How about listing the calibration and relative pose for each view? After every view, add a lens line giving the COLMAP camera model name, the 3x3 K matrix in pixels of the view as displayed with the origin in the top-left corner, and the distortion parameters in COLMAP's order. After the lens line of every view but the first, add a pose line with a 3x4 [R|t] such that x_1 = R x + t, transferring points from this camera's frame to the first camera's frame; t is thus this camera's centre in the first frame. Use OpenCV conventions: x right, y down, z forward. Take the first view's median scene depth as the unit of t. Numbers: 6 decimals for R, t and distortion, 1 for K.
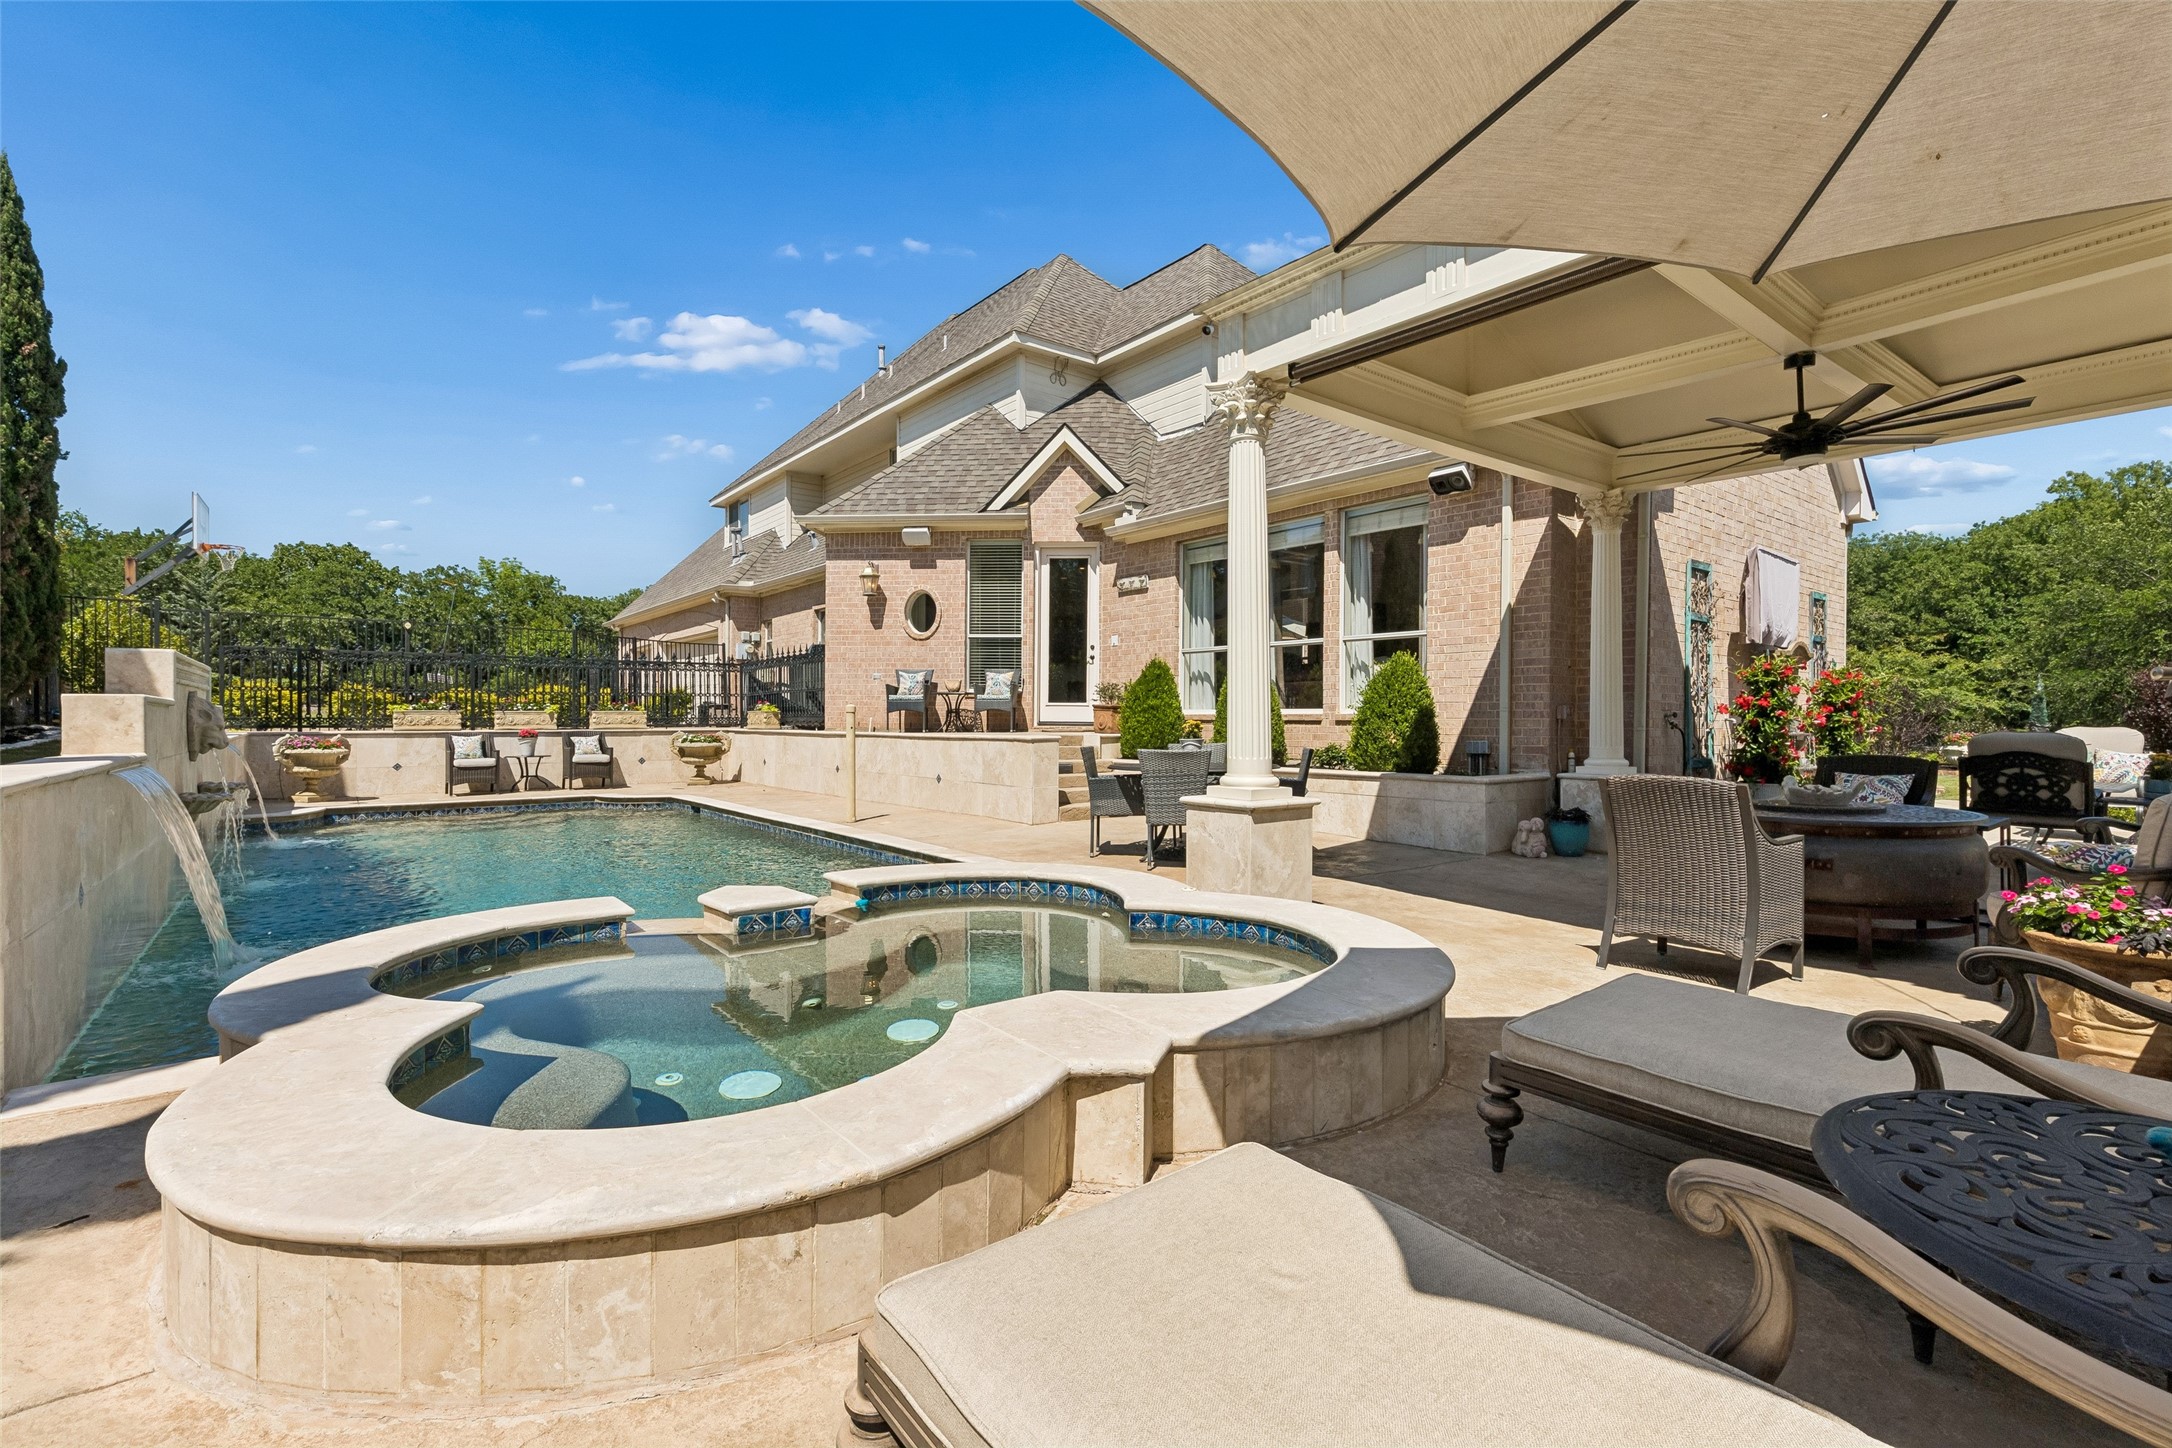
lens RADIAL K [[989.2, 0, 1084.5], [0, 989.2, 713.2], [0, 0, 1]] dist [0.011868, -0.001656]
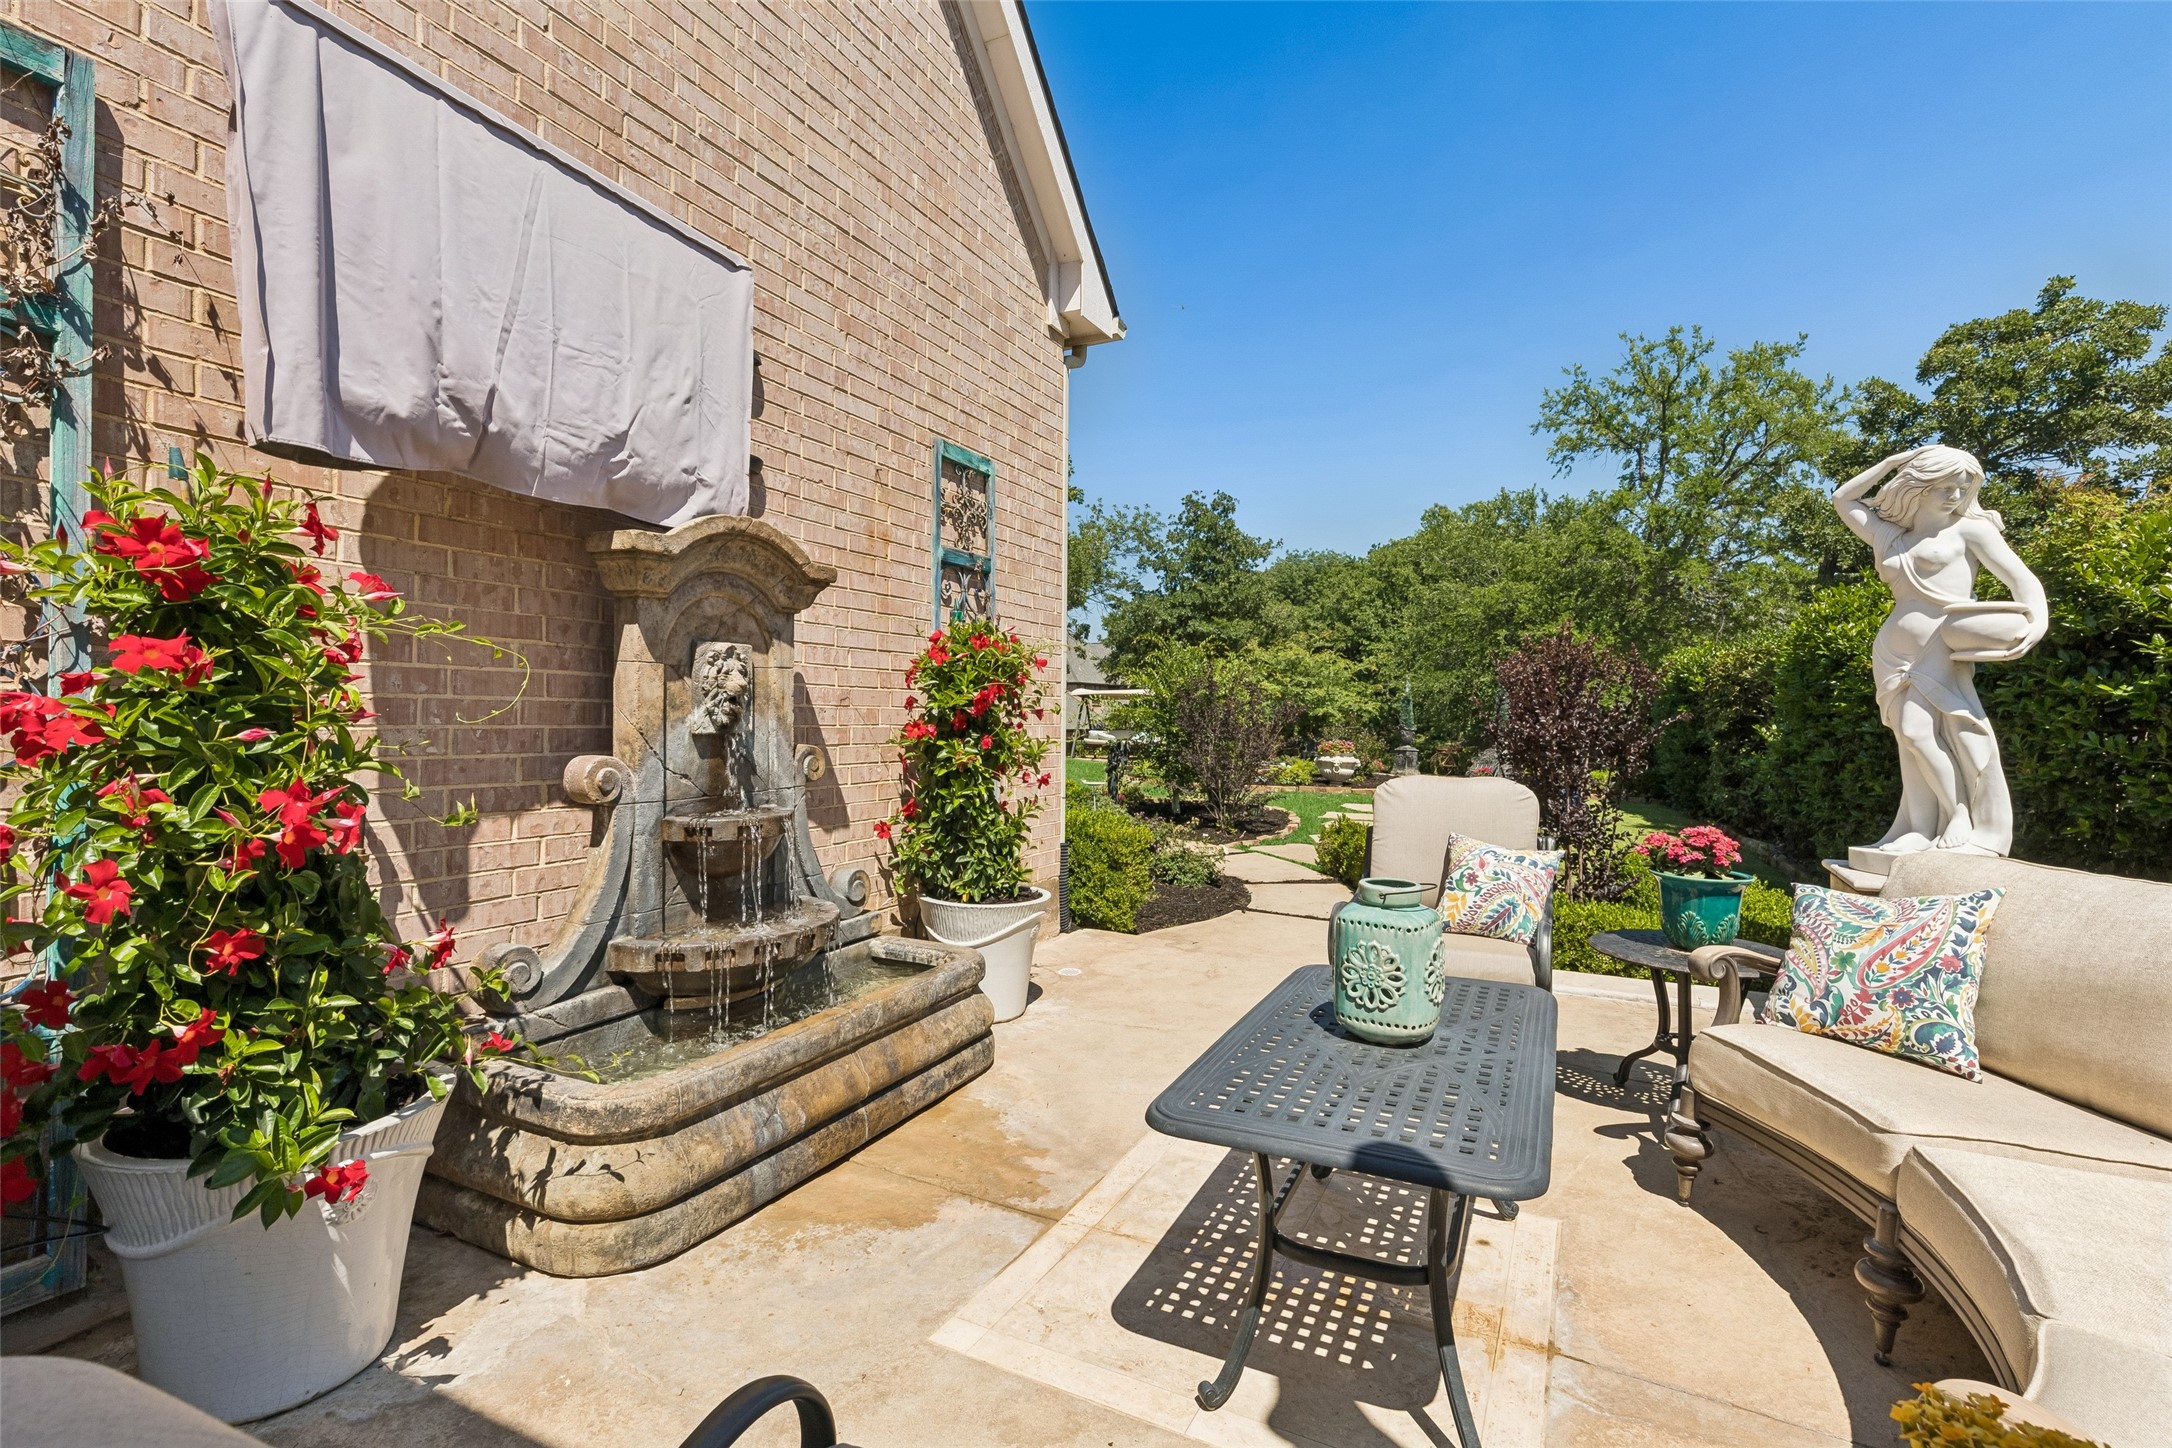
lens RADIAL K [[989.2, 0, 1084.5], [0, 989.2, 713.2], [0, 0, 1]] dist [0.011868, -0.001656]
pose [[0.906374, -0.000212, 0.422476, 0.136997], [-0.001210, 0.999994, 0.003097, -0.002538], [-0.422474, -0.003318, 0.906369, 0.135299]]
